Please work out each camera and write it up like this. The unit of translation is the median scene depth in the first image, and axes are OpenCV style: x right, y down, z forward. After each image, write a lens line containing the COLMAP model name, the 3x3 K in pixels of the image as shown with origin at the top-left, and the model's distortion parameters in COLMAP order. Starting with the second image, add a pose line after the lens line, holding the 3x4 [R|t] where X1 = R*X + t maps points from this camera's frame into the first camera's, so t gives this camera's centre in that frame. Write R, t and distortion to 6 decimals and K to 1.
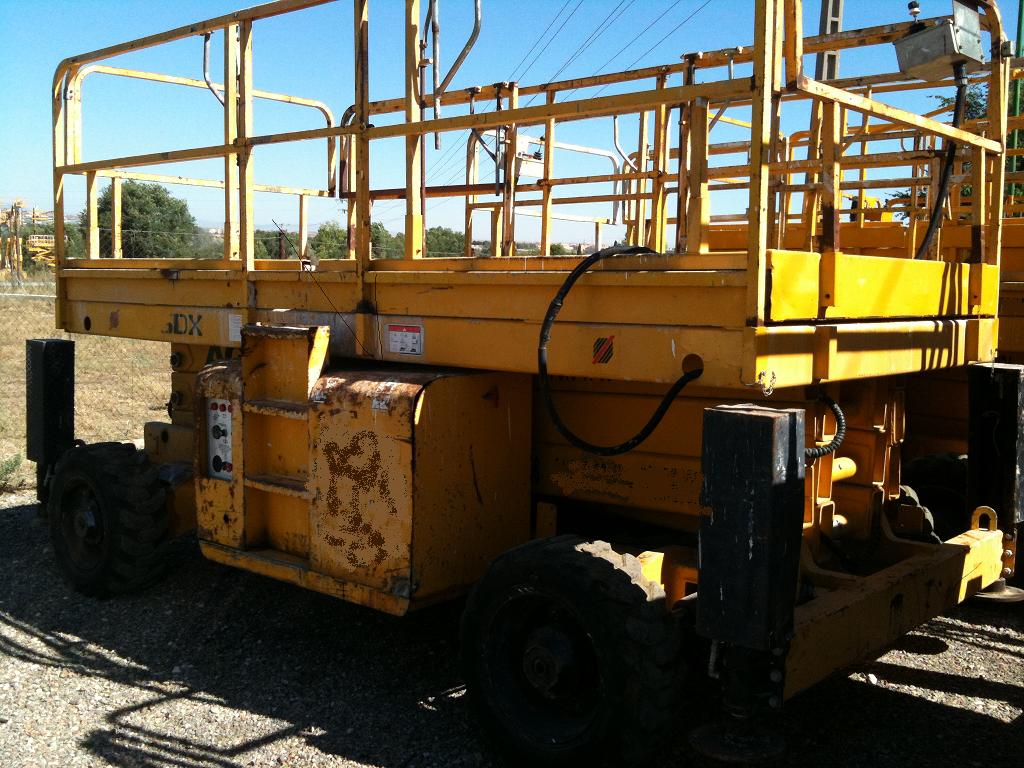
lens RADIAL K [[1104.5, 0, 510.5], [0, 1104.5, 387.0], [0, 0, 1]] dist [-0.036723, 0.000000]
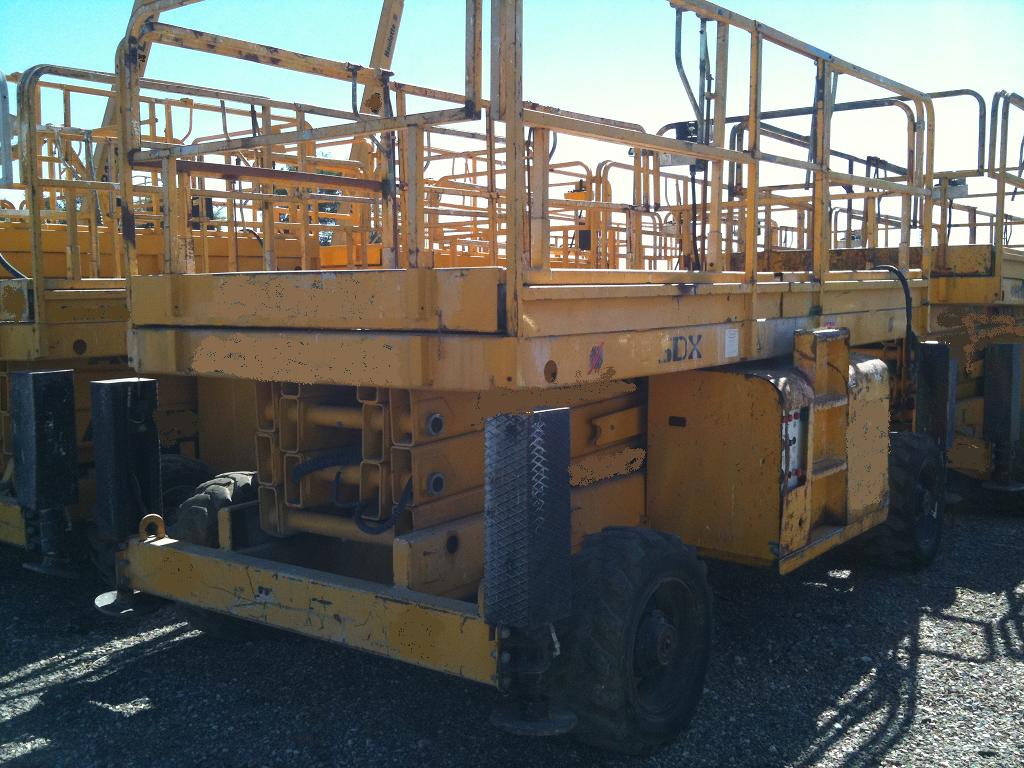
lens RADIAL K [[1104.5, 0, 510.3], [0, 1104.5, 381.0], [0, 0, 1]] dist [-0.036723, 0.000000]
pose [[-0.076952, -0.102932, 0.991707, -1.188368], [0.101675, 0.988661, 0.110505, -0.146567], [-0.991837, 0.109336, -0.065613, 1.257794]]
